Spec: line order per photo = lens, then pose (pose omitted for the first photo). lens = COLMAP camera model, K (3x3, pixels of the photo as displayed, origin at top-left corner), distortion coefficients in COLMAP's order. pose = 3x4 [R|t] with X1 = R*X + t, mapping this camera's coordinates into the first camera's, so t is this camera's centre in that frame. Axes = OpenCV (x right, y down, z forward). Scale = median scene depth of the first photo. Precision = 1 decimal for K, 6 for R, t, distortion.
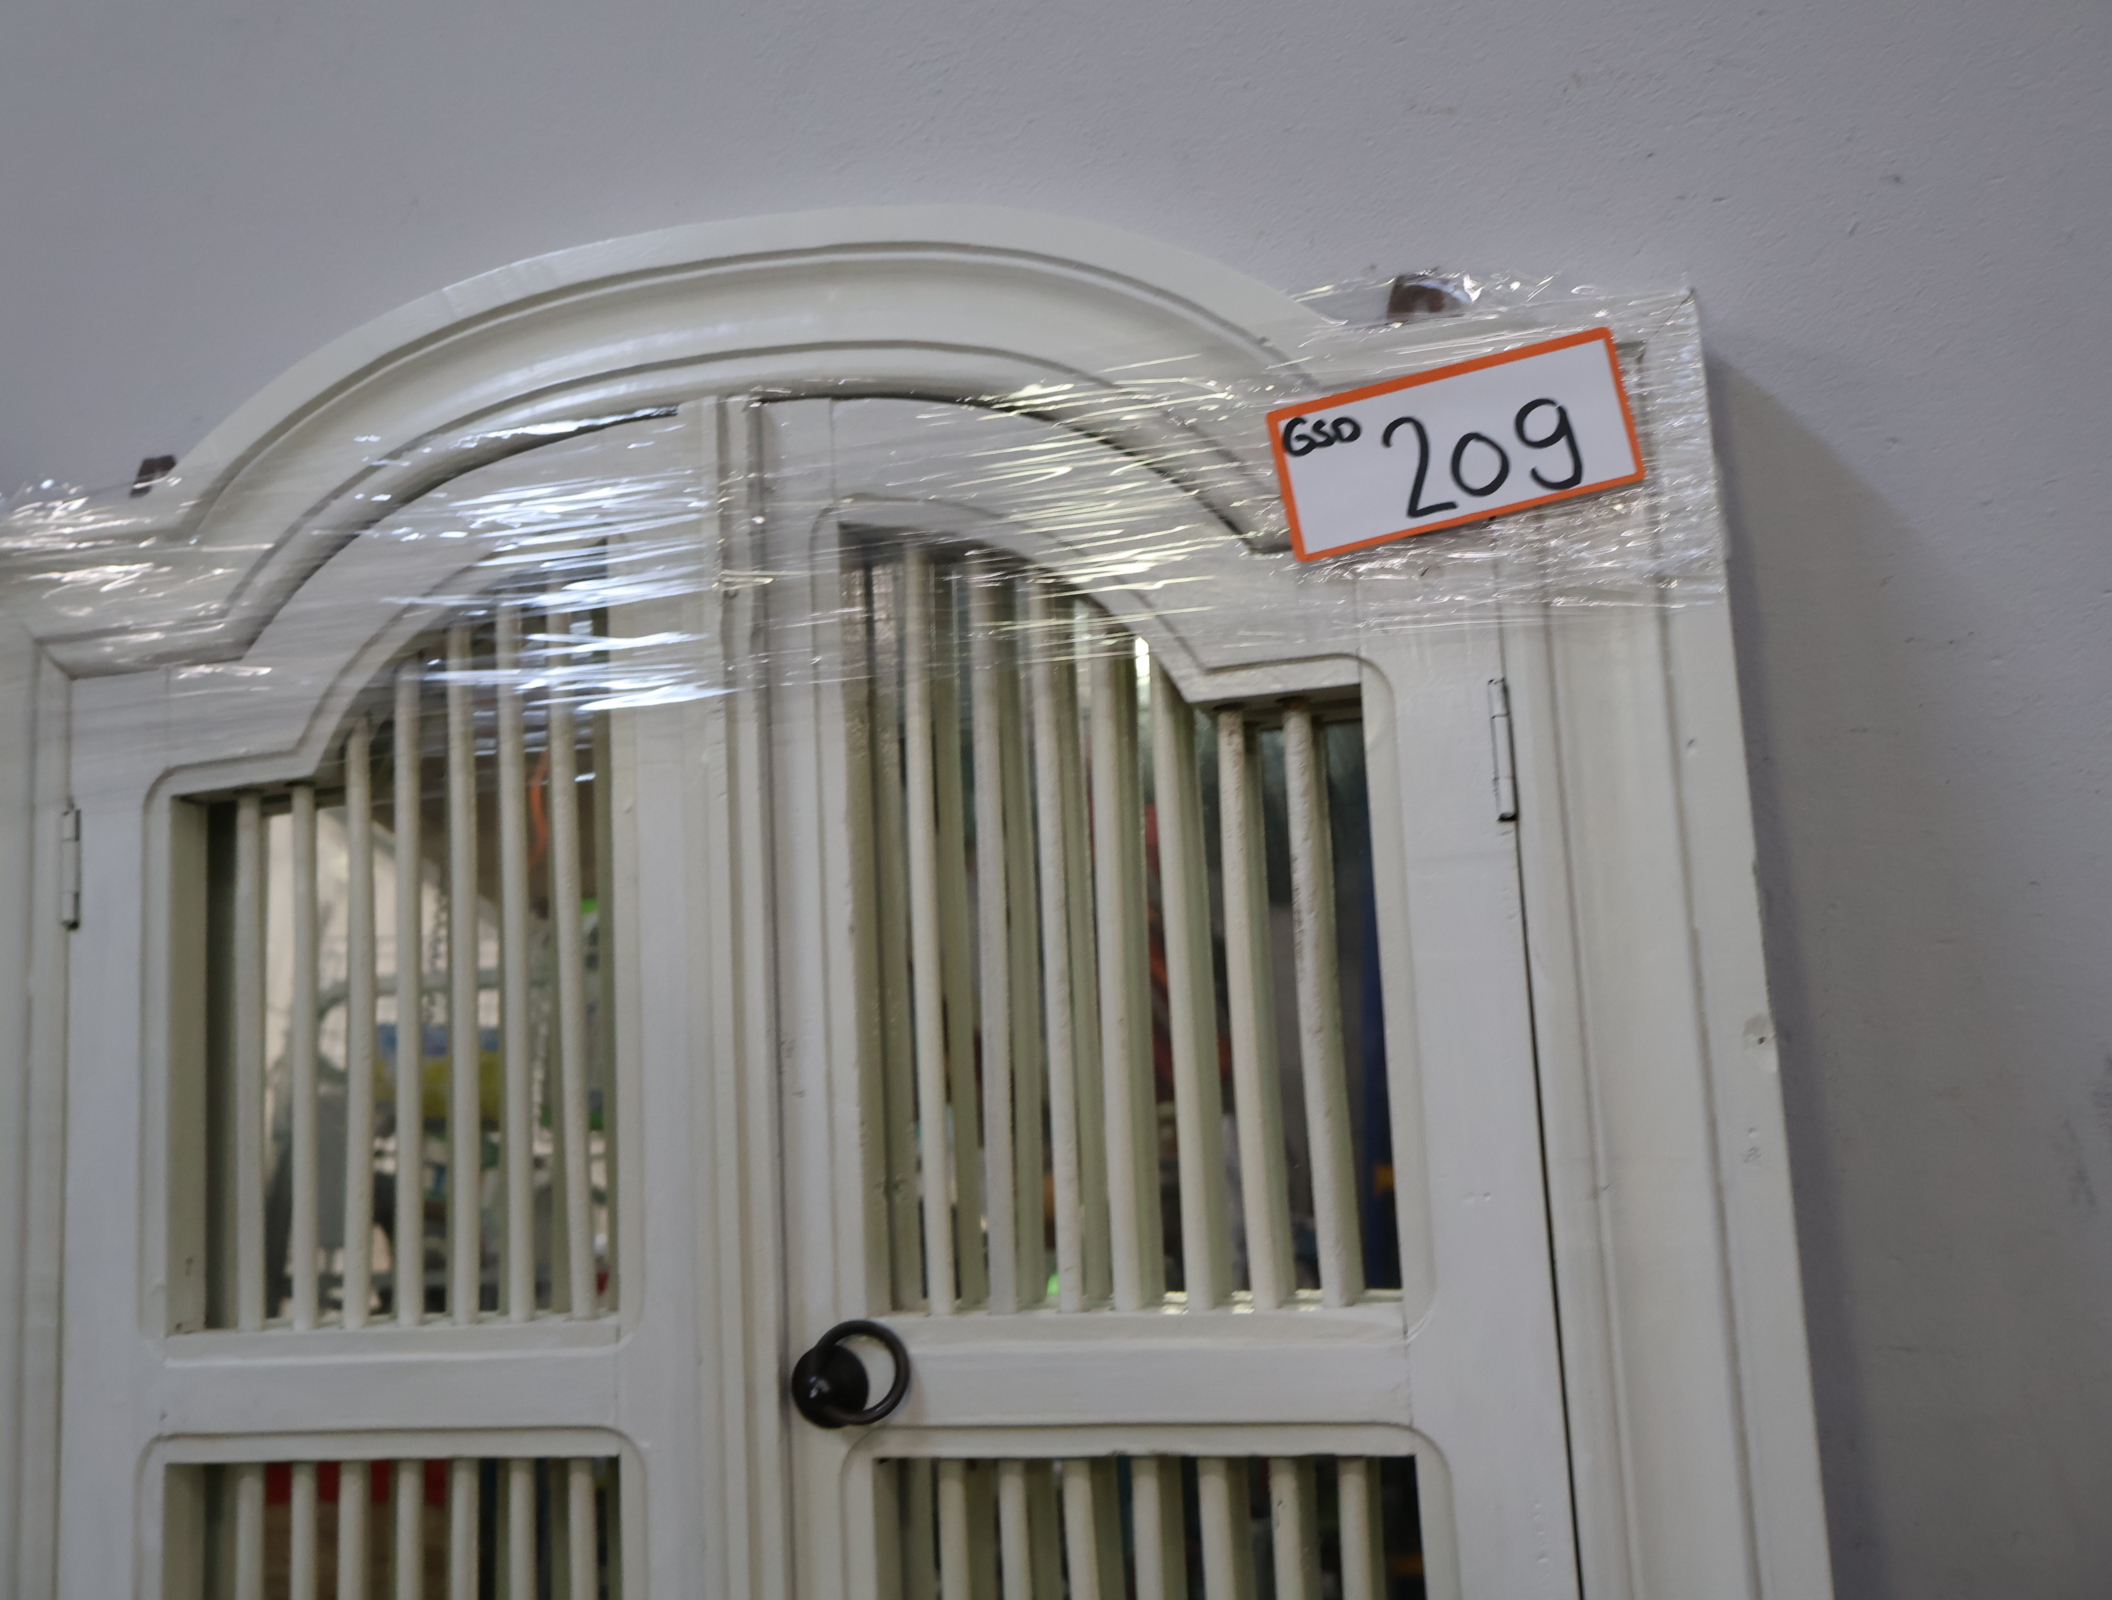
lens RADIAL K [[2001.1, 0, 1056.0], [0, 2001.1, 800.0], [0, 0, 1]] dist [0.016383, -0.025456]
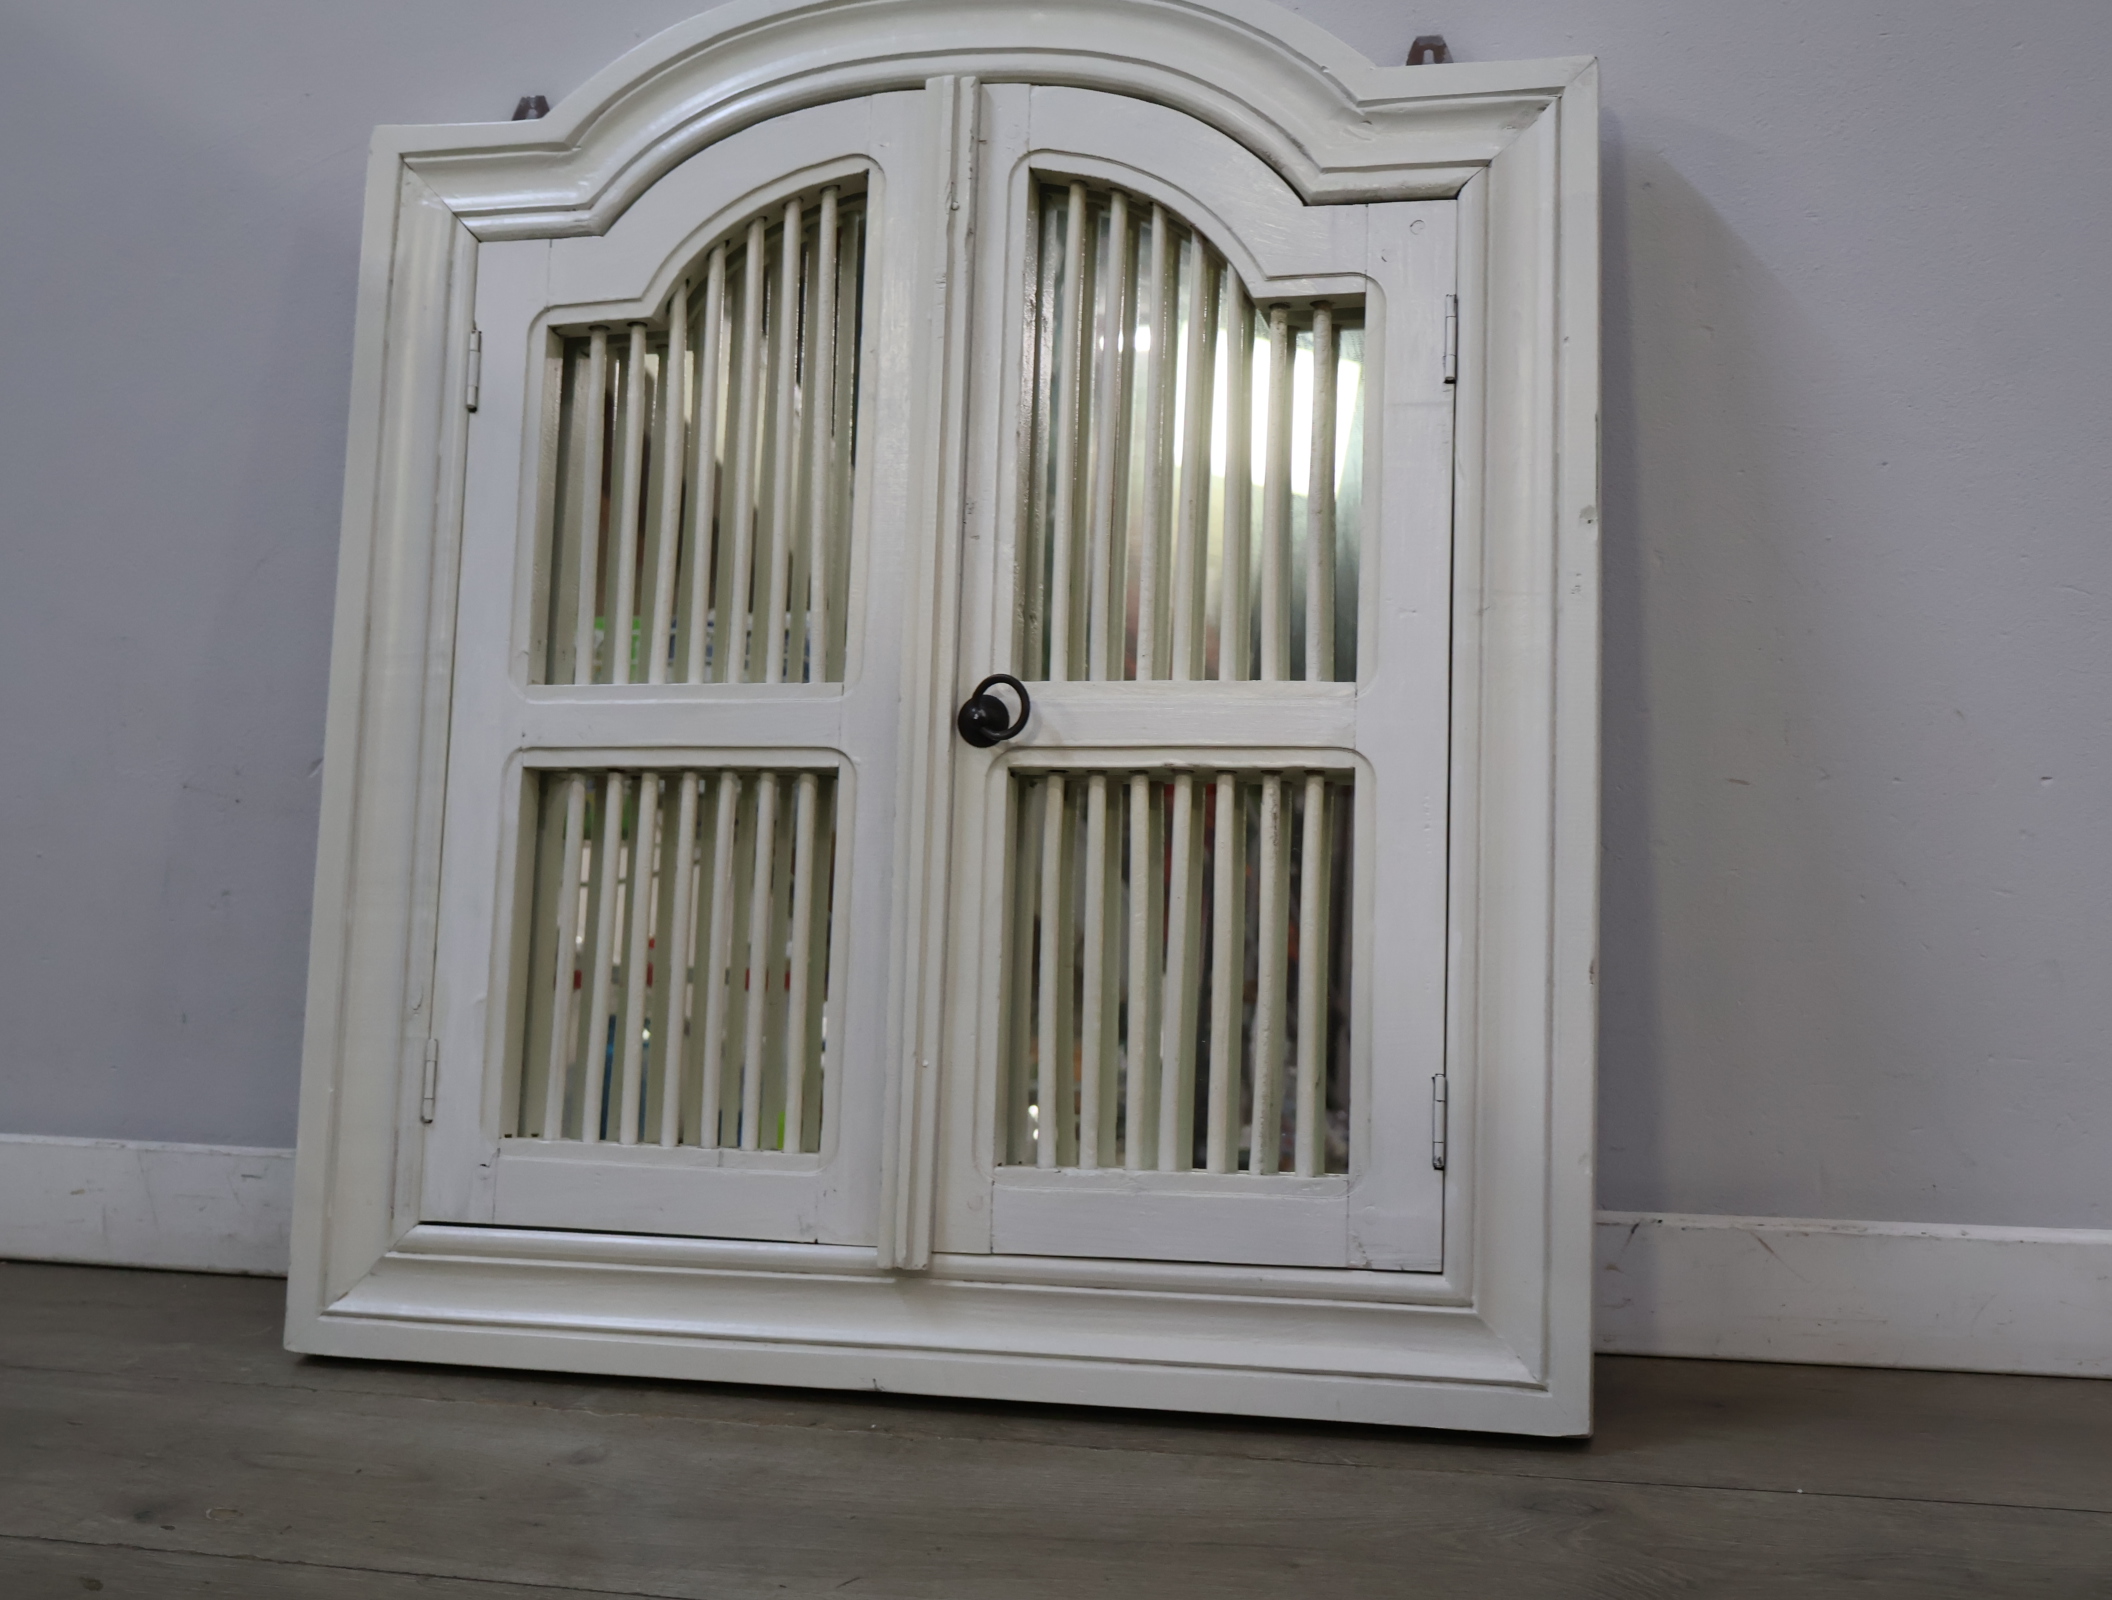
lens RADIAL K [[2361.2, 0, 1056.0], [0, 2361.2, 800.0], [0, 0, 1]] dist [0.005309, 0.011719]
pose [[0.996299, 0.085952, 0.000681, -0.053293], [-0.085922, 0.995657, 0.035833, 0.285782], [0.002402, -0.035759, 0.999358, -0.833152]]
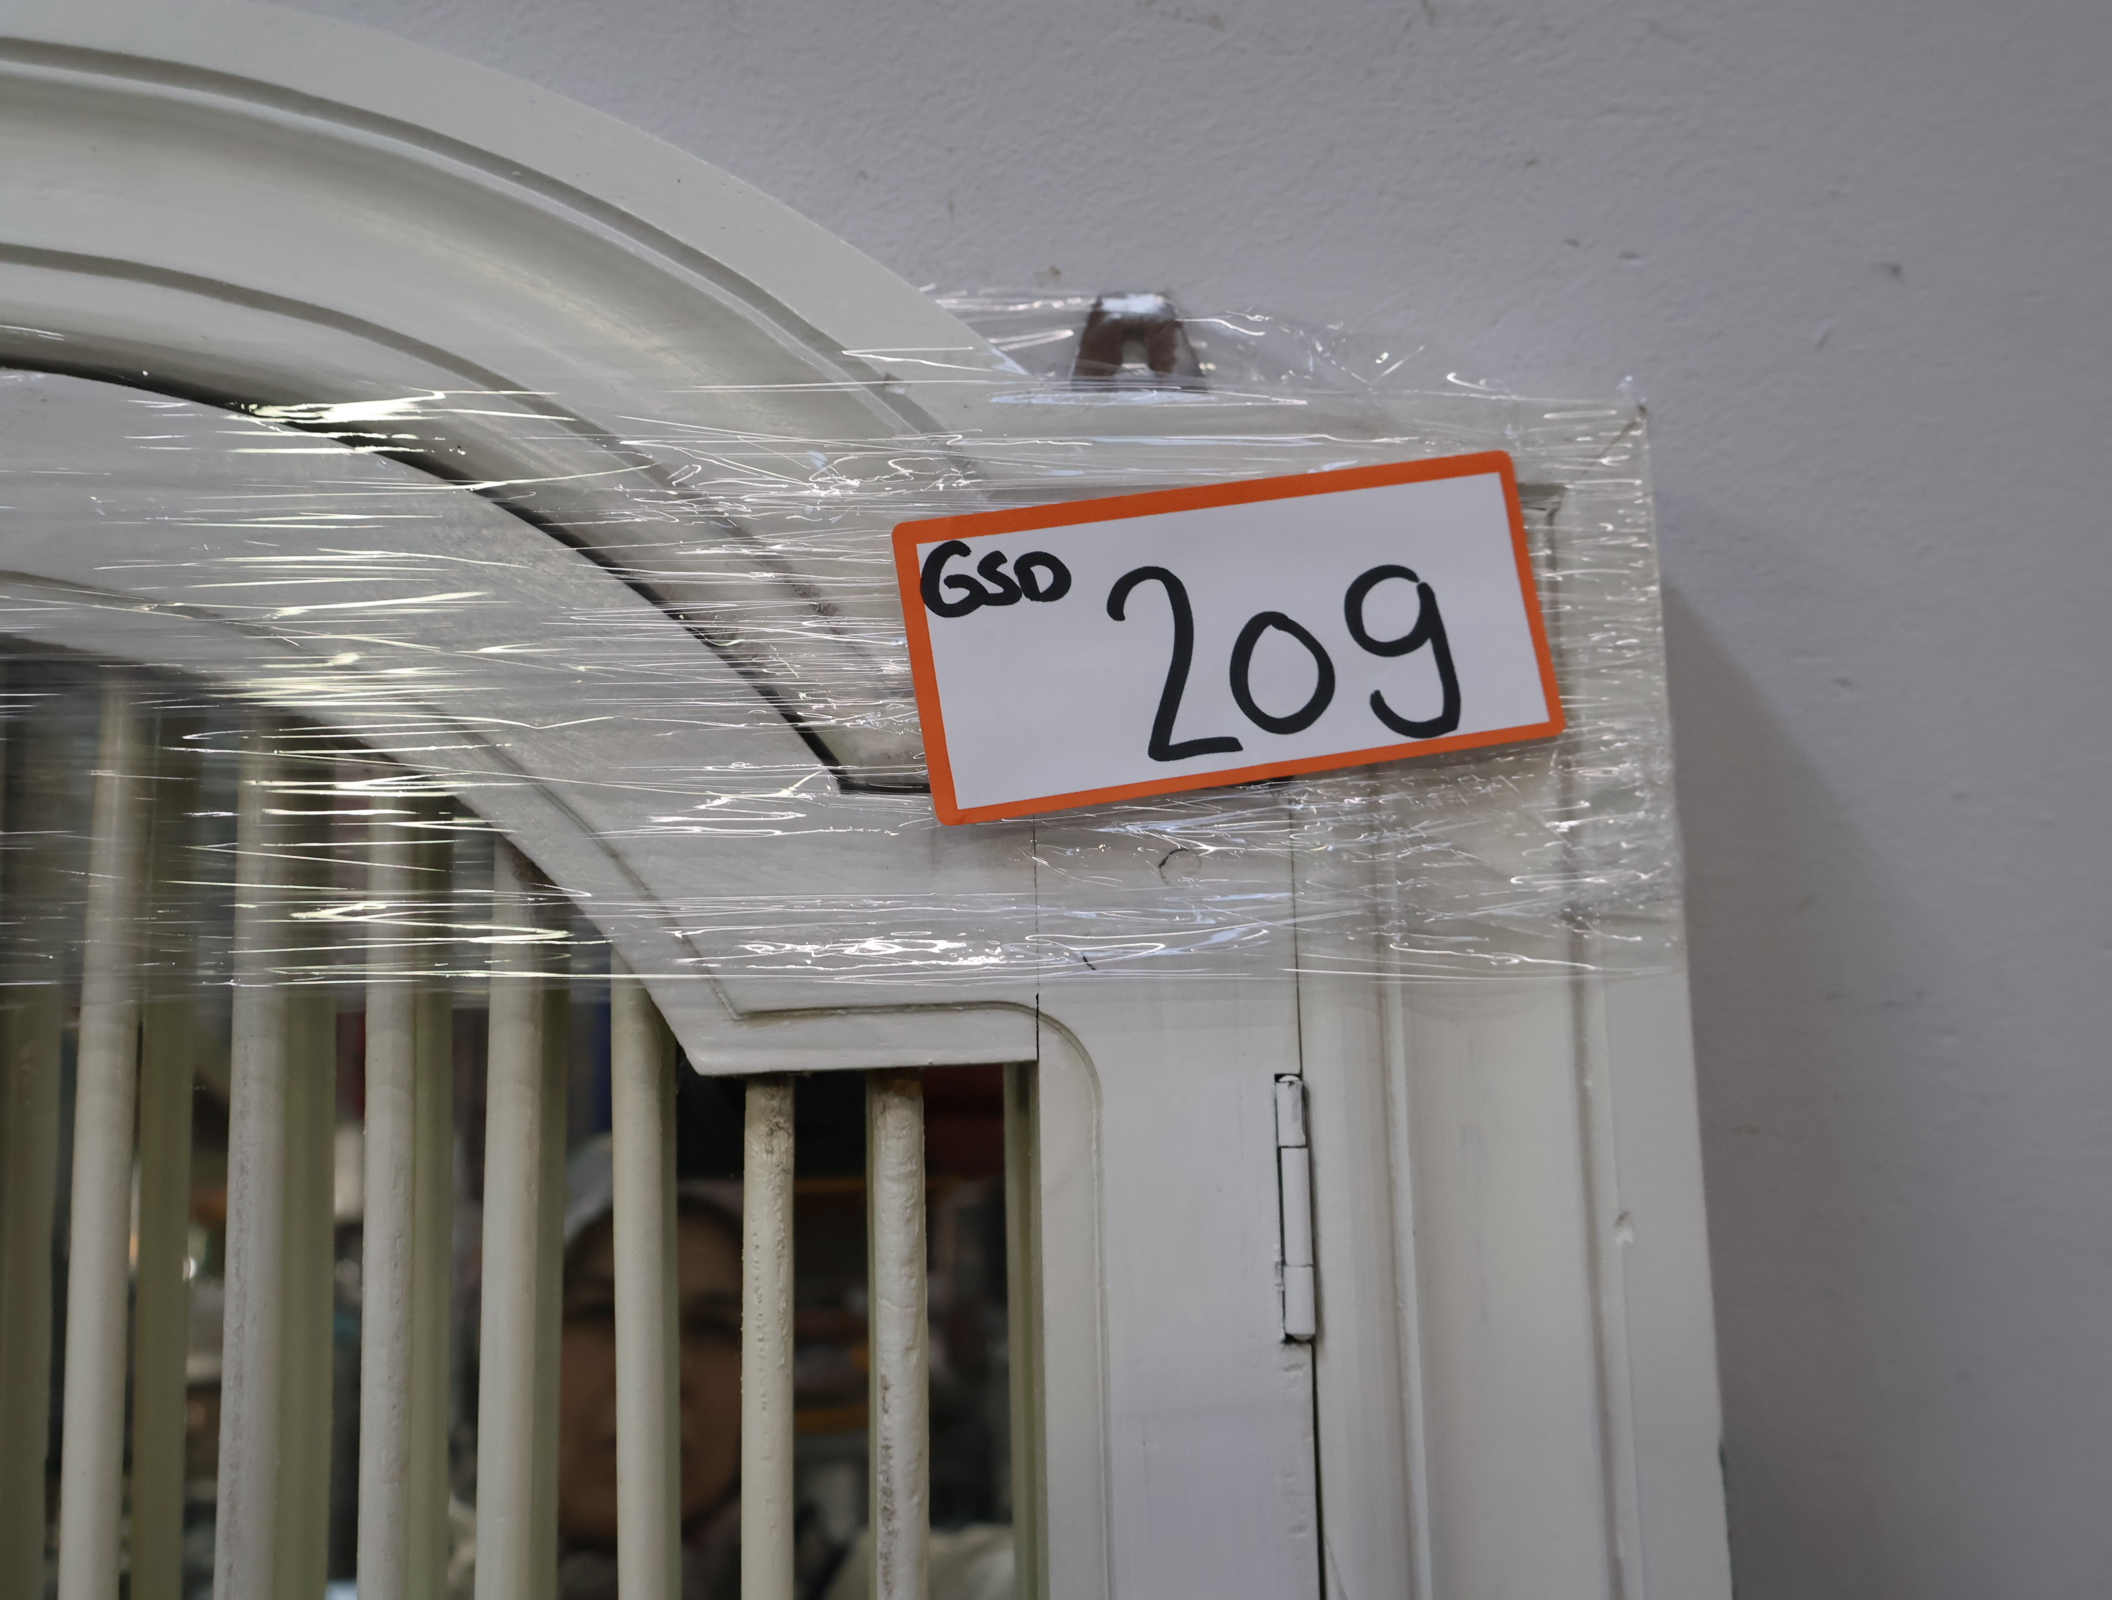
lens RADIAL K [[2001.1, 0, 1056.0], [0, 2001.1, 800.0], [0, 0, 1]] dist [0.016383, -0.025456]
pose [[0.929481, 0.065634, 0.362985, -0.038983], [-0.069625, 0.997571, -0.002091, -0.125357], [-0.362241, -0.023329, 0.931793, 0.506406]]
